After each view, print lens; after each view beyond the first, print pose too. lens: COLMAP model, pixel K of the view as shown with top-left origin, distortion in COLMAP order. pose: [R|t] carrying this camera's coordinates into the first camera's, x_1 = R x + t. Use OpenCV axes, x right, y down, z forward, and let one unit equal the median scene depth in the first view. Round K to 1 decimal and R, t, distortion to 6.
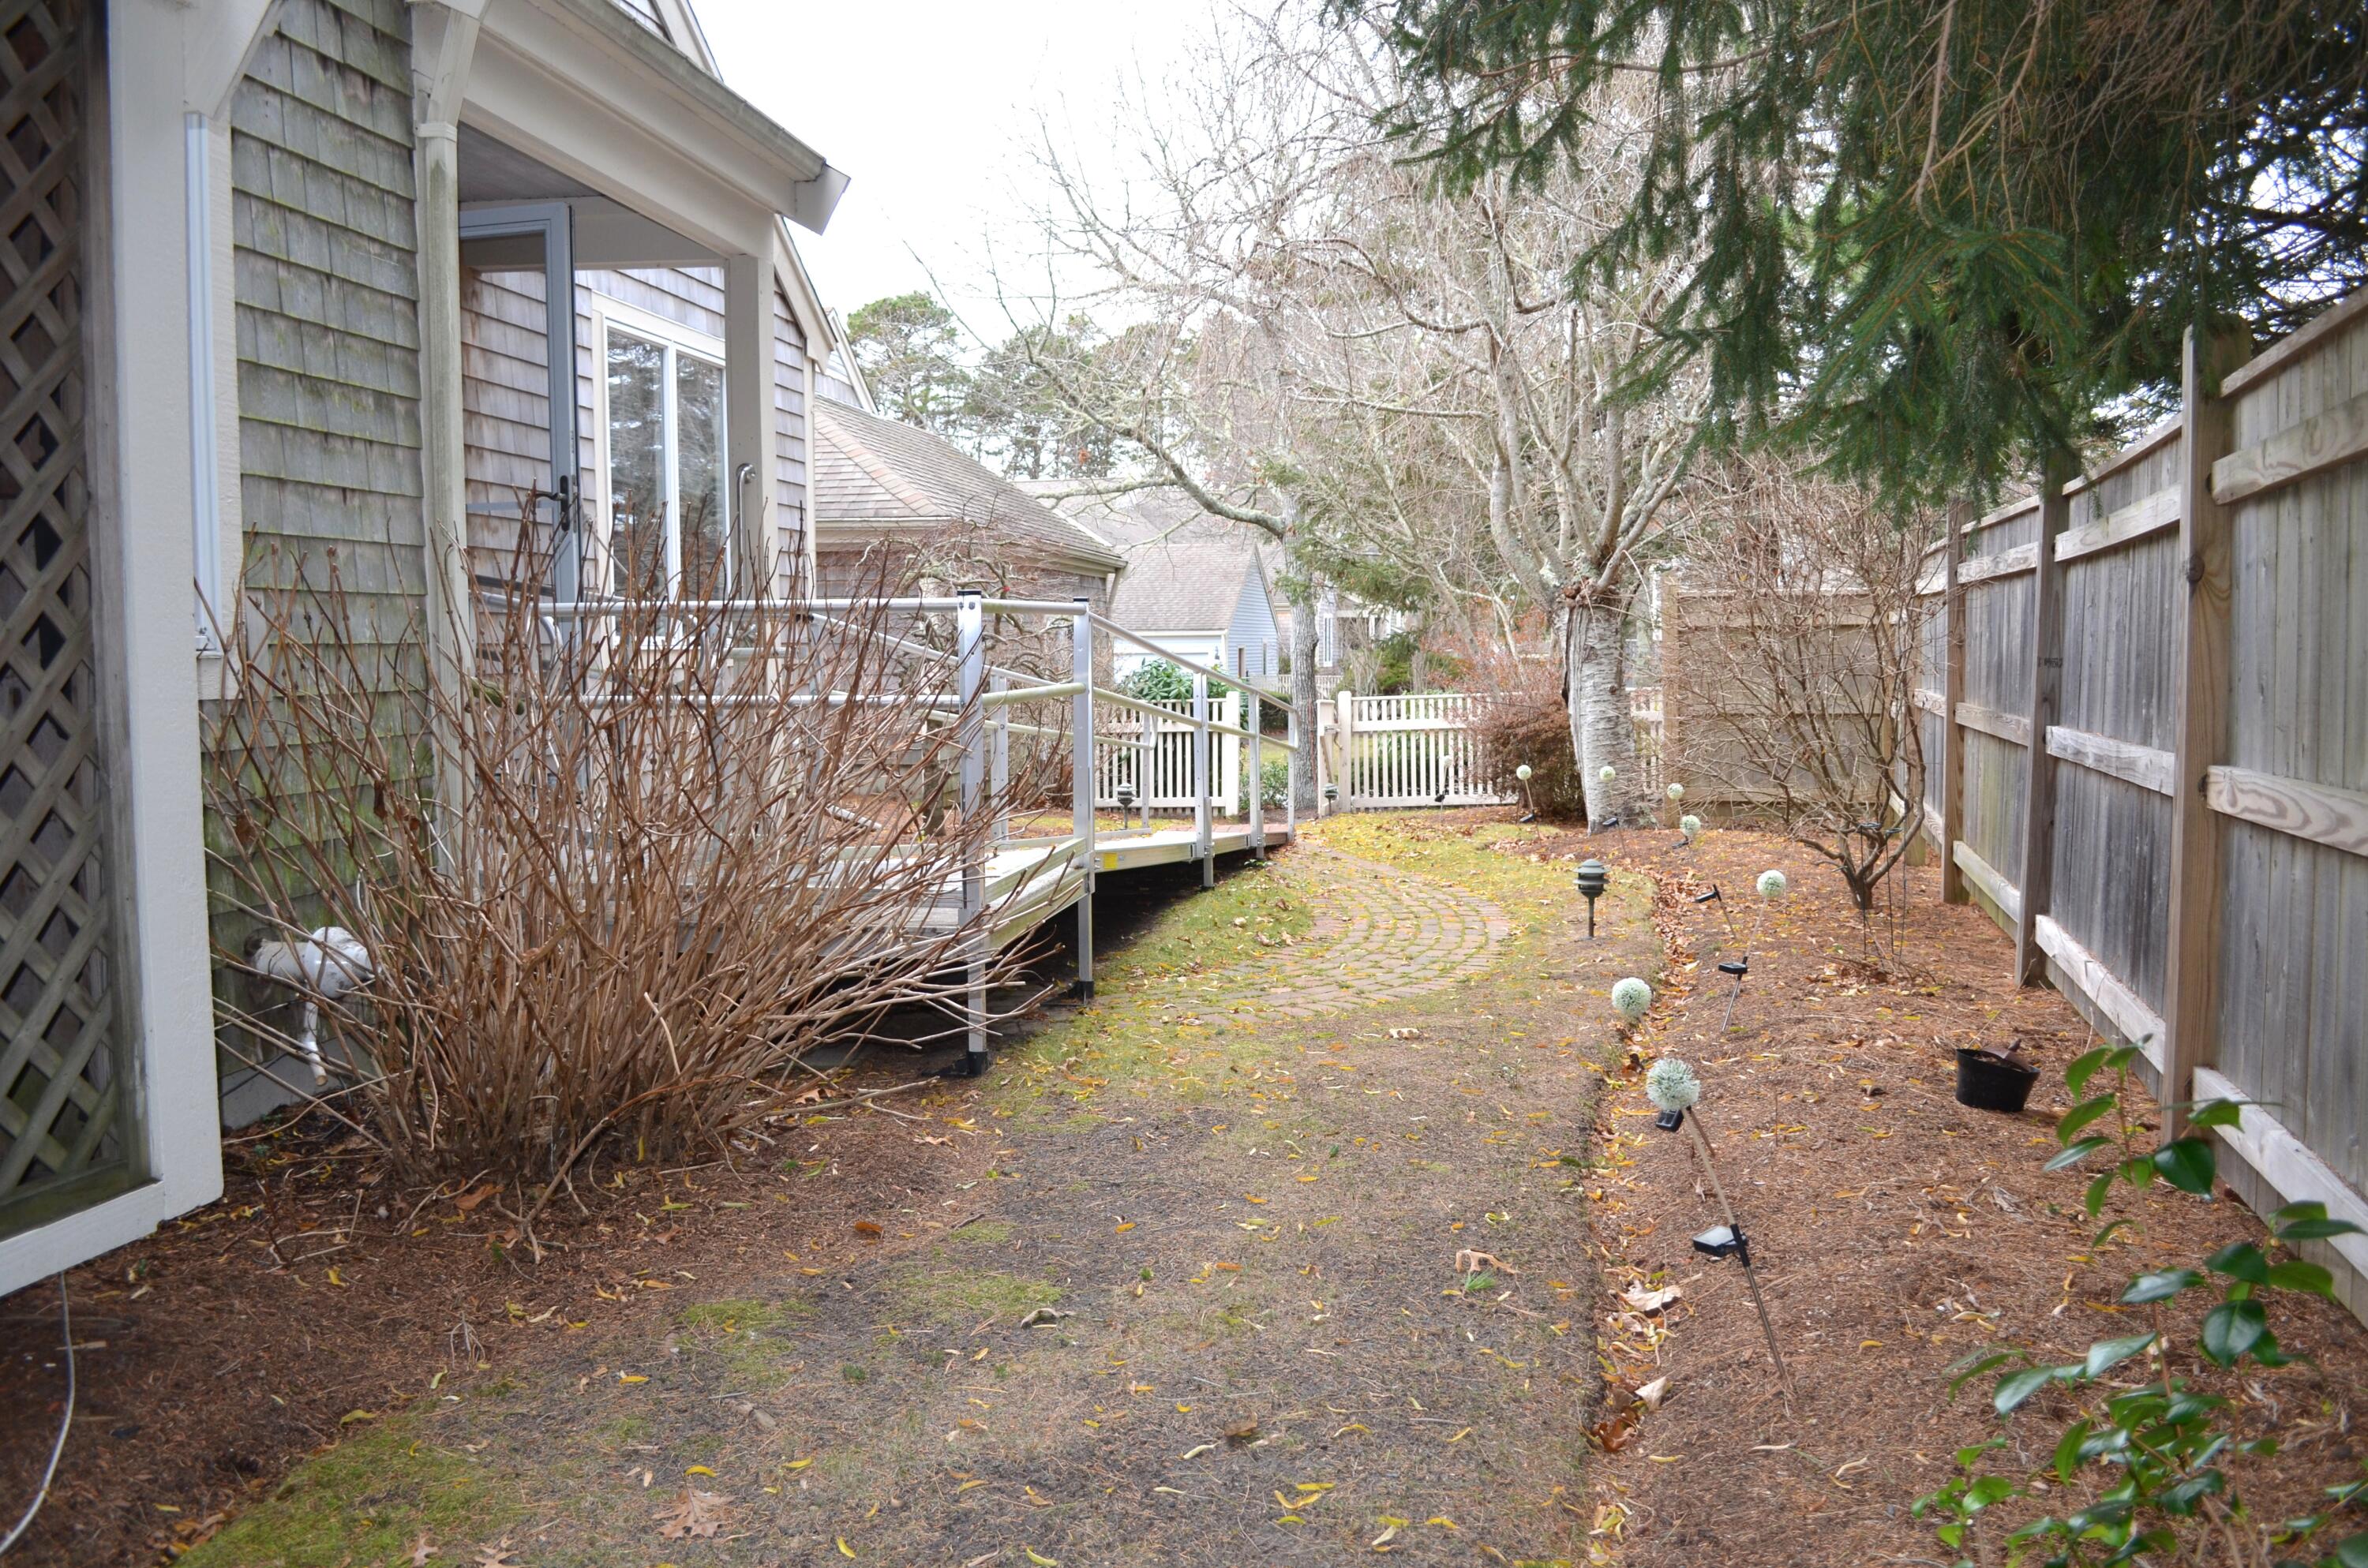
lens RADIAL K [[1850.3, 0, 1221.5], [0, 1850.3, 779.6], [0, 0, 1]] dist [-0.084182, 0.007277]
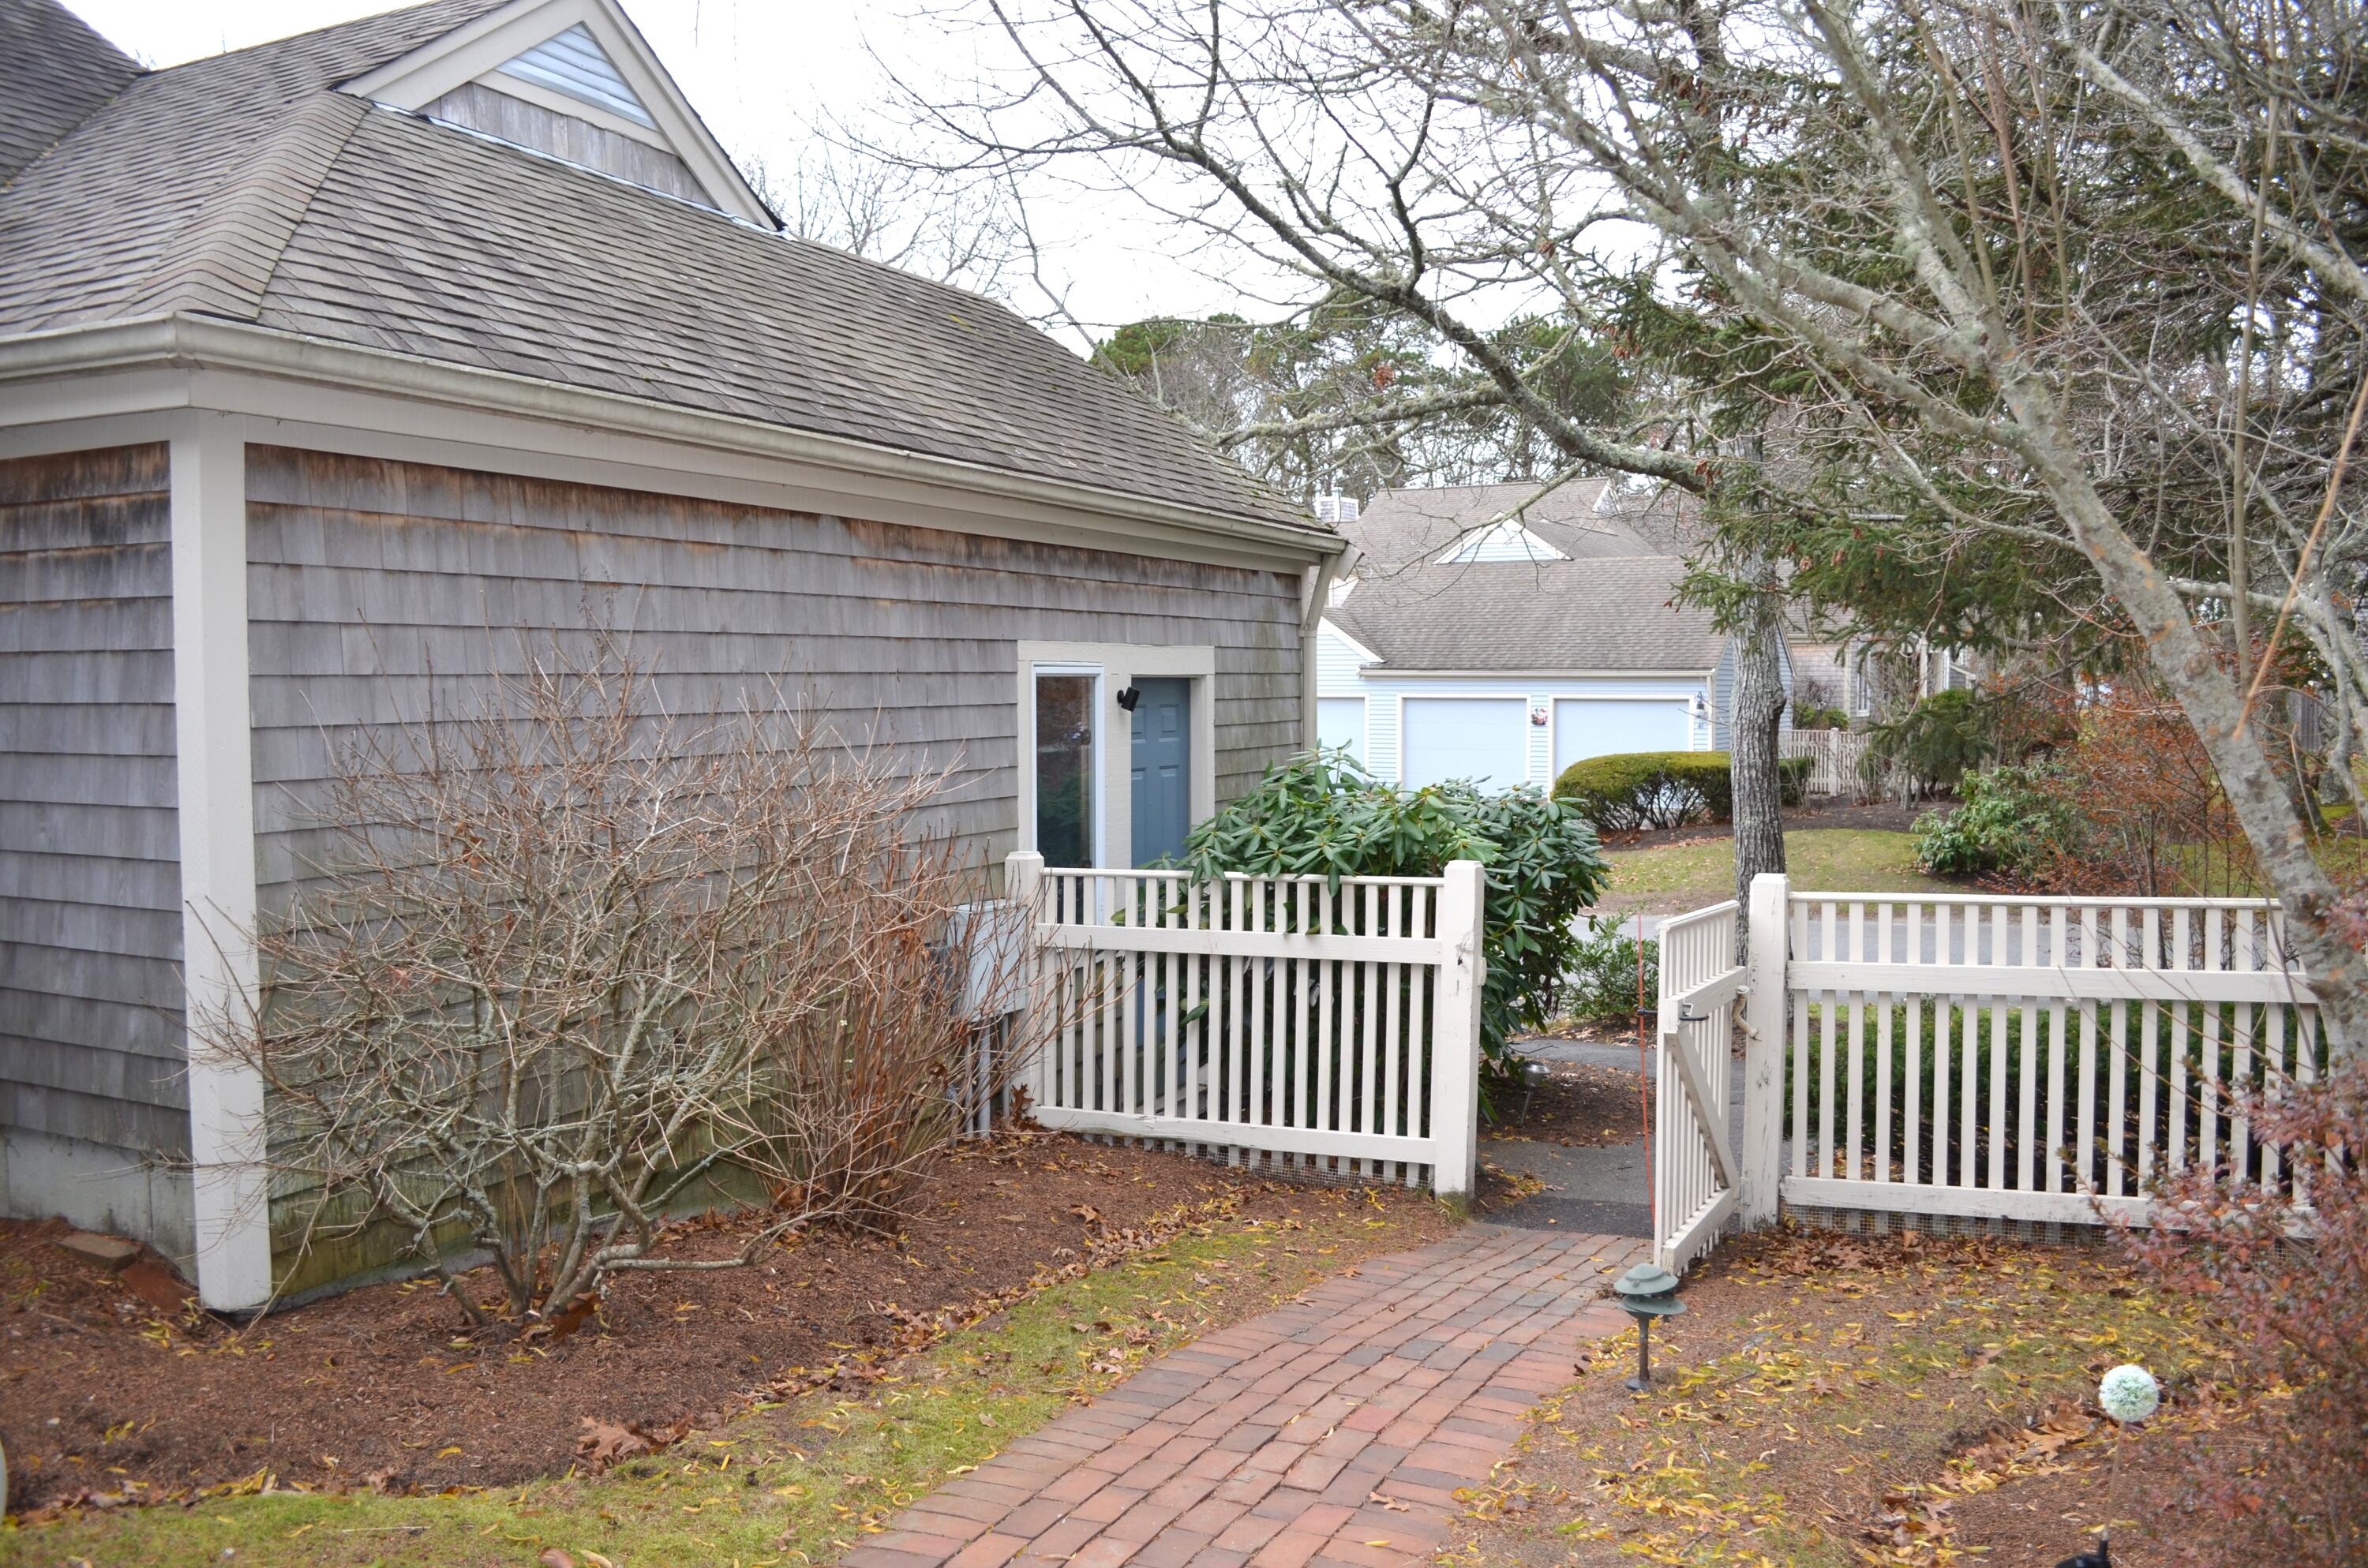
lens RADIAL K [[1850.3, 0, 1221.5], [0, 1850.3, 779.6], [0, 0, 1]] dist [-0.084182, 0.007277]
pose [[0.957673, 0.022157, -0.287003, 0.057927], [-0.026841, 0.999563, -0.012394, -0.051117], [0.286603, 0.019572, 0.957849, 0.550802]]
